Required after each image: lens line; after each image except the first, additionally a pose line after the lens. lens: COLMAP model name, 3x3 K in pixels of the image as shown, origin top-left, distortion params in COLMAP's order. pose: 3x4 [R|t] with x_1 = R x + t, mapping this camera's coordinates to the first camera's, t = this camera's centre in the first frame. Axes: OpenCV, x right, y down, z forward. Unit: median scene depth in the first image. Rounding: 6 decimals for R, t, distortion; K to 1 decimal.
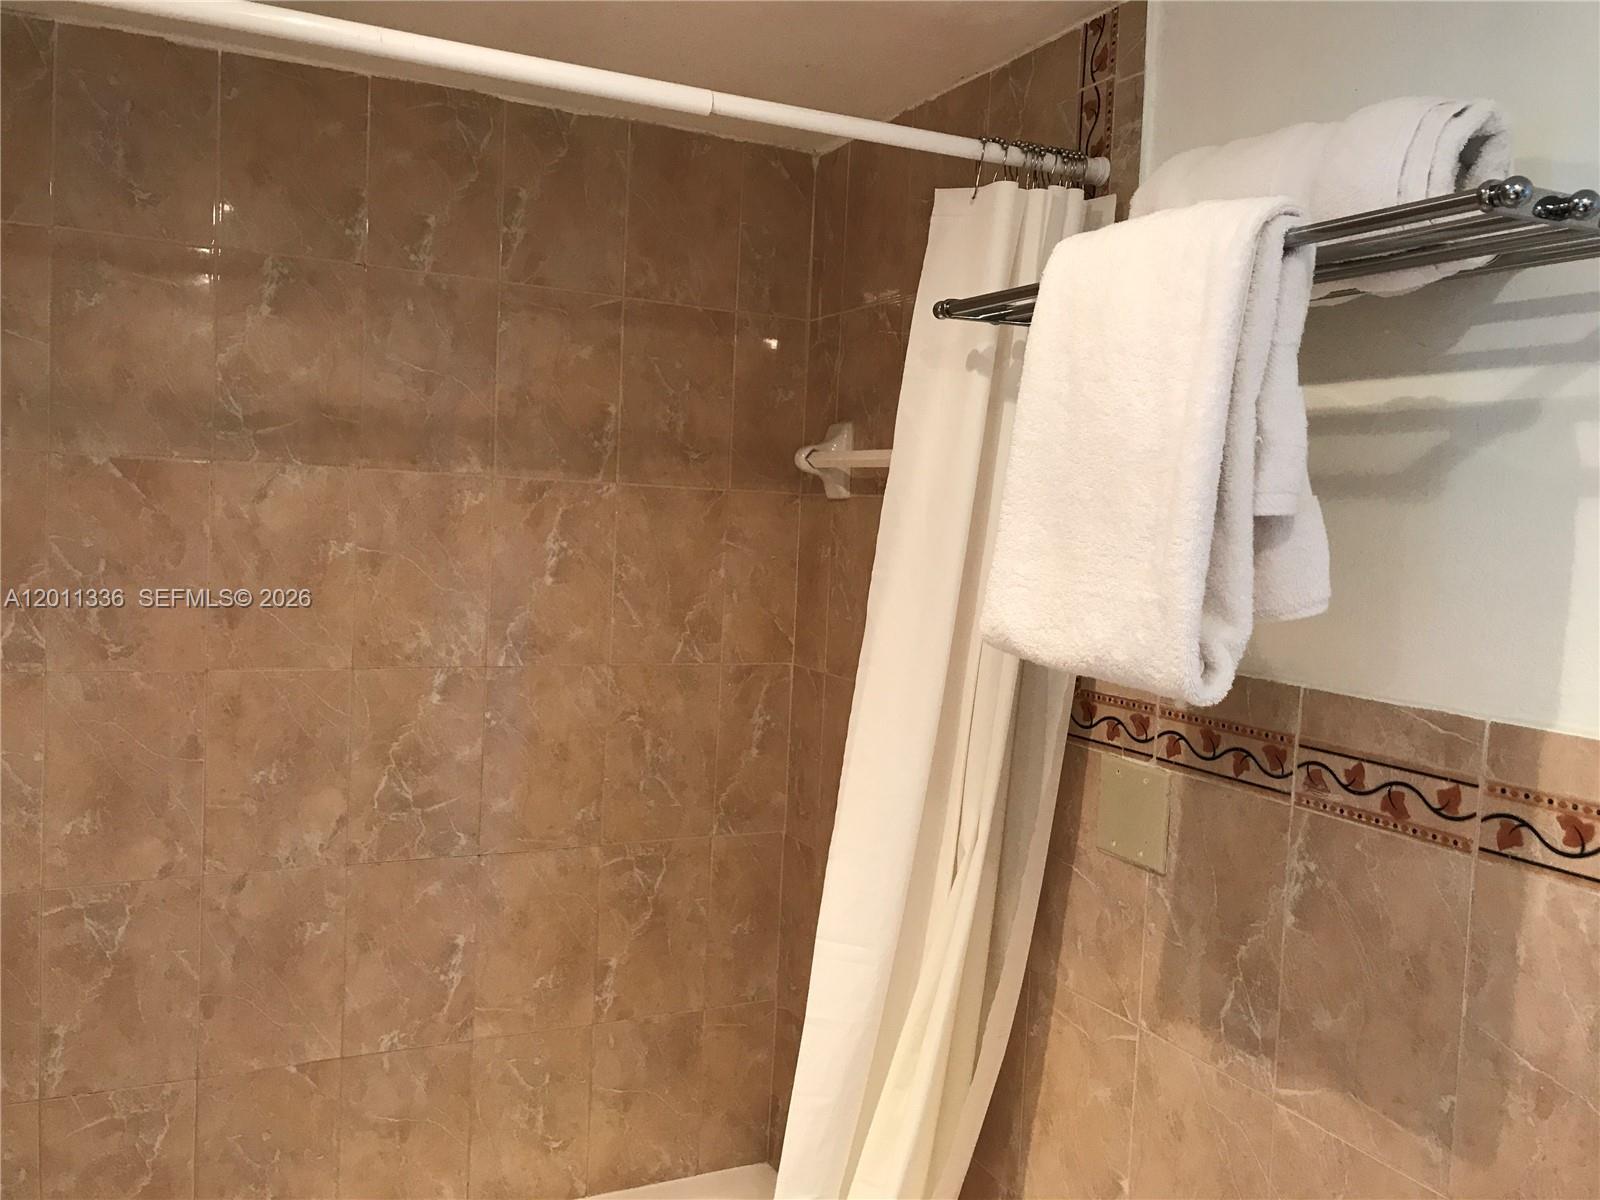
lens RADIAL K [[1311.3, 0, 803.5], [0, 1311.3, 602.0], [0, 0, 1]] dist [0.038100, -0.058068]
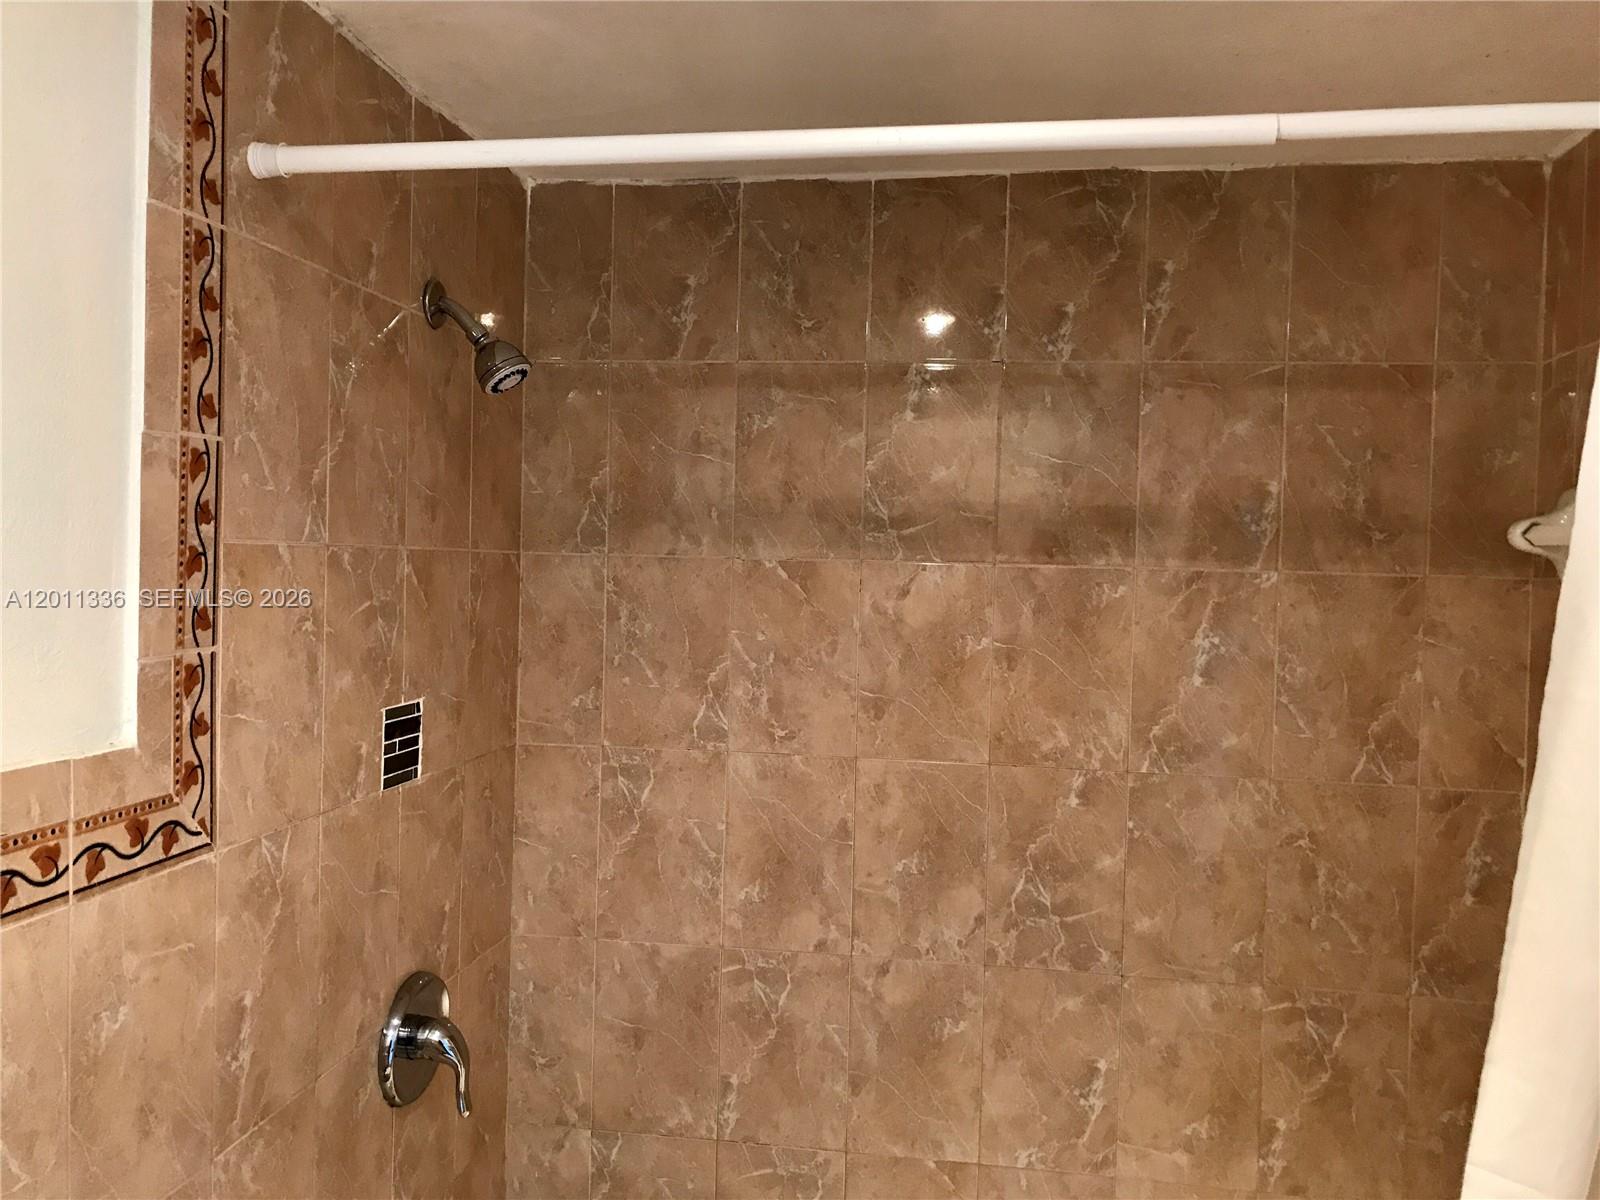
lens RADIAL K [[1311.3, 0, 801.2], [0, 1311.3, 601.6], [0, 0, 1]] dist [0.038100, -0.058068]
pose [[0.816817, -0.008102, -0.576840, 0.111634], [-0.028057, 0.998160, -0.053750, -0.015020], [0.576214, 0.060088, 0.815087, 0.103892]]
